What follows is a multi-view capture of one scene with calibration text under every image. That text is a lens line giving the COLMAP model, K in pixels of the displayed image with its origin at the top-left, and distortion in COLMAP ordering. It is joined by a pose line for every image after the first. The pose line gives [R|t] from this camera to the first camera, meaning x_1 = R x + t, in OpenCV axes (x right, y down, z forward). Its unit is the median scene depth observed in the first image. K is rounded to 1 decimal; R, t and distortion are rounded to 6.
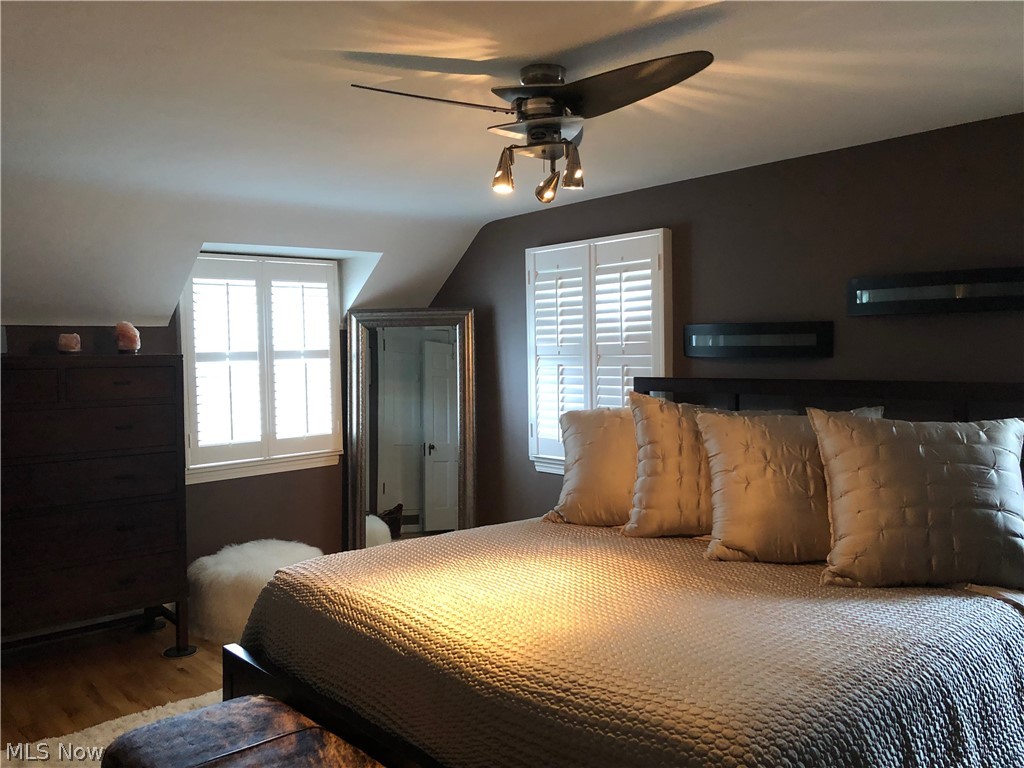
lens RADIAL K [[836.9, 0, 507.5], [0, 836.9, 381.8], [0, 0, 1]] dist [0.016347, -0.006790]
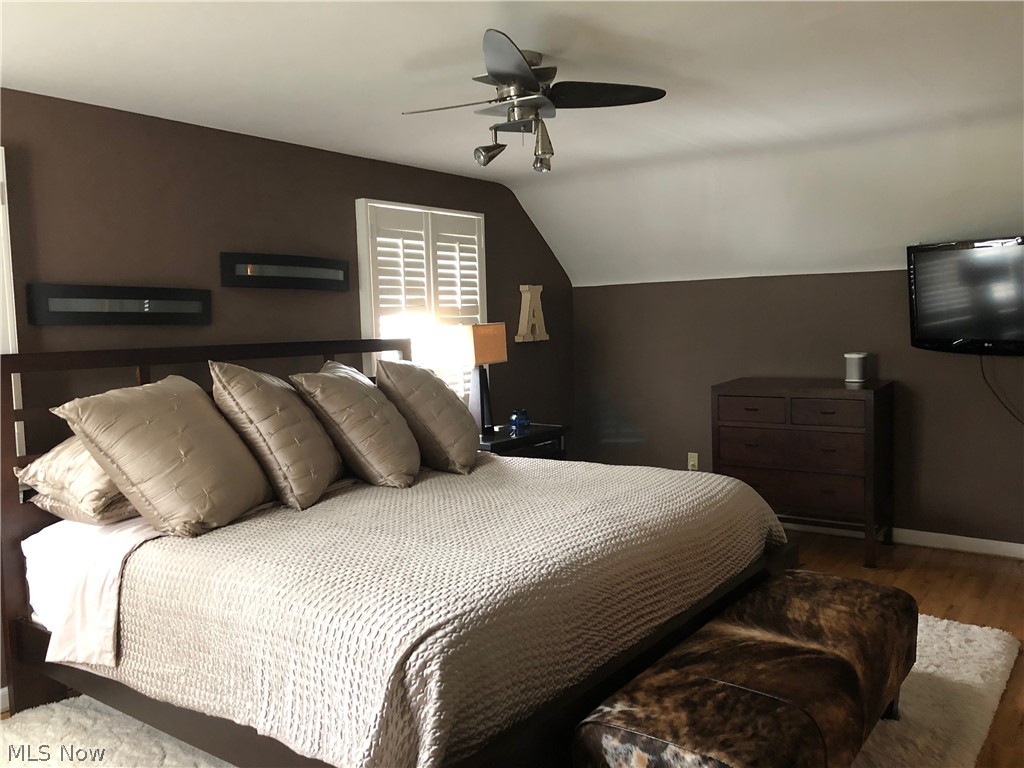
lens RADIAL K [[836.9, 0, 507.5], [0, 836.9, 381.8], [0, 0, 1]] dist [0.016347, -0.006790]
pose [[-0.181958, -0.075420, 0.980410, -0.987091], [0.059906, 0.994352, 0.087610, -0.036242], [-0.981480, 0.074674, -0.176412, 1.109144]]
